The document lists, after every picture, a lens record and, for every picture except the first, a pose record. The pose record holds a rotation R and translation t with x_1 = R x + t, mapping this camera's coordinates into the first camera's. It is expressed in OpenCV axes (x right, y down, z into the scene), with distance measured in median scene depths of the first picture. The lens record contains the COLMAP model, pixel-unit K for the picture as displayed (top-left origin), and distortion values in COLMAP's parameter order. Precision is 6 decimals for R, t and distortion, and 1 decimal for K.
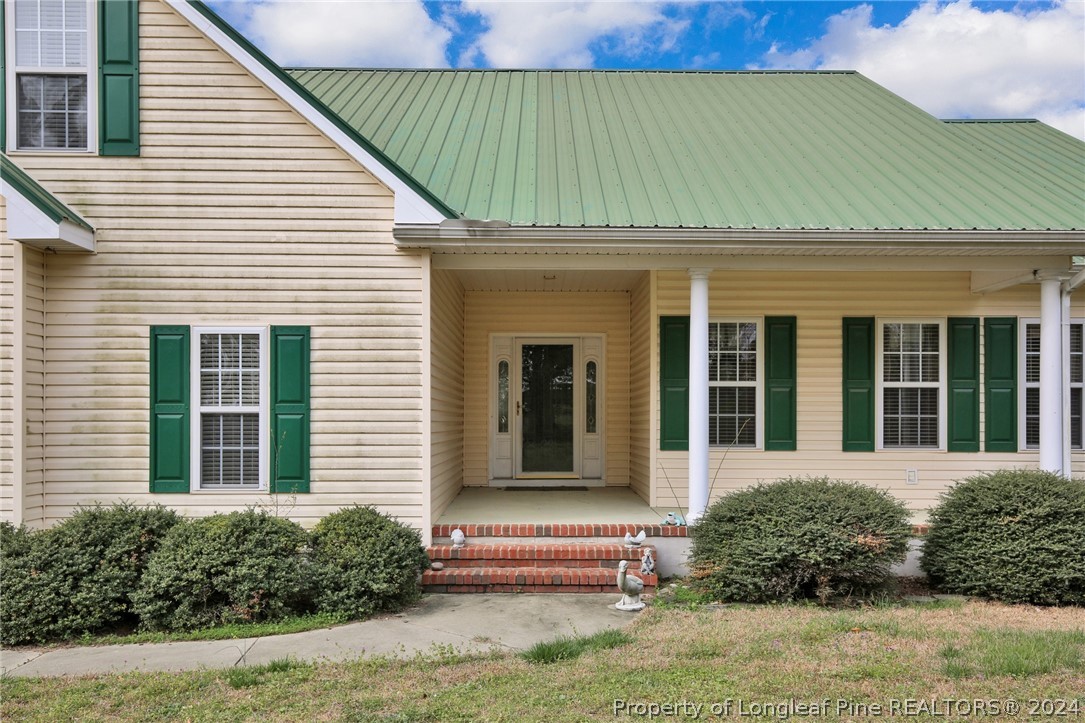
lens RADIAL K [[973.8, 0, 542.5], [0, 973.8, 361.5], [0, 0, 1]] dist [0.039170, -0.000675]
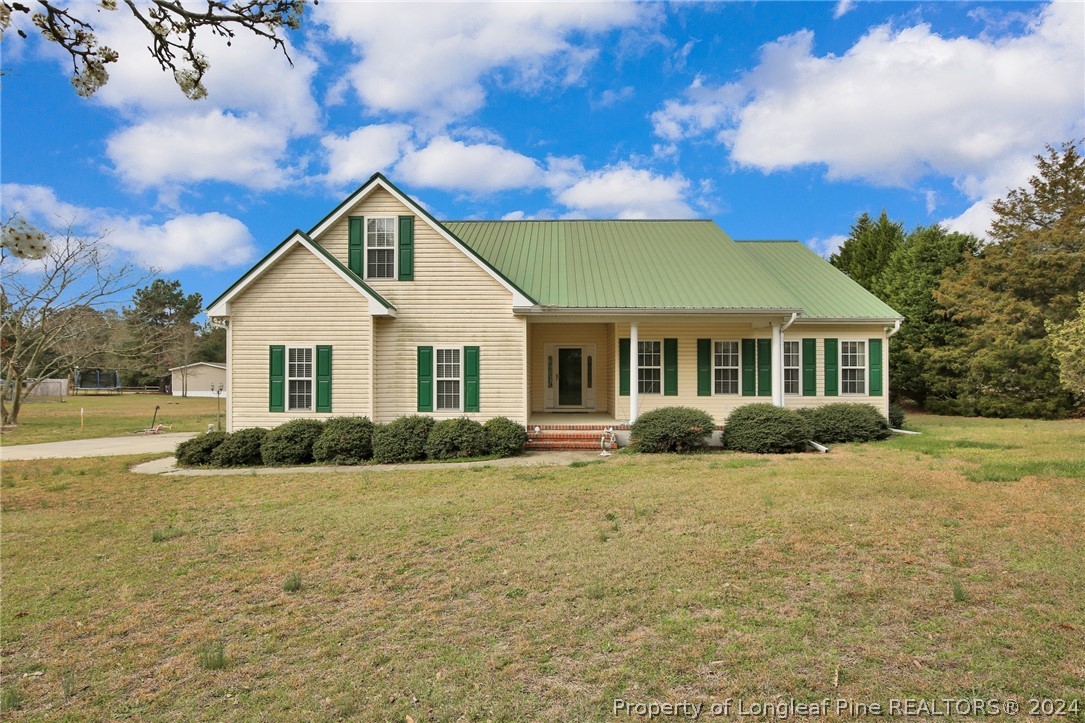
lens RADIAL K [[510.4, 0, 538.7], [0, 510.4, 353.7], [0, 0, 1]] dist [-0.000586, -0.000024]
pose [[0.998956, -0.002818, -0.045590, -0.023357], [0.003175, 0.999965, 0.007751, -0.026591], [0.045567, -0.007888, 0.998930, -0.318682]]
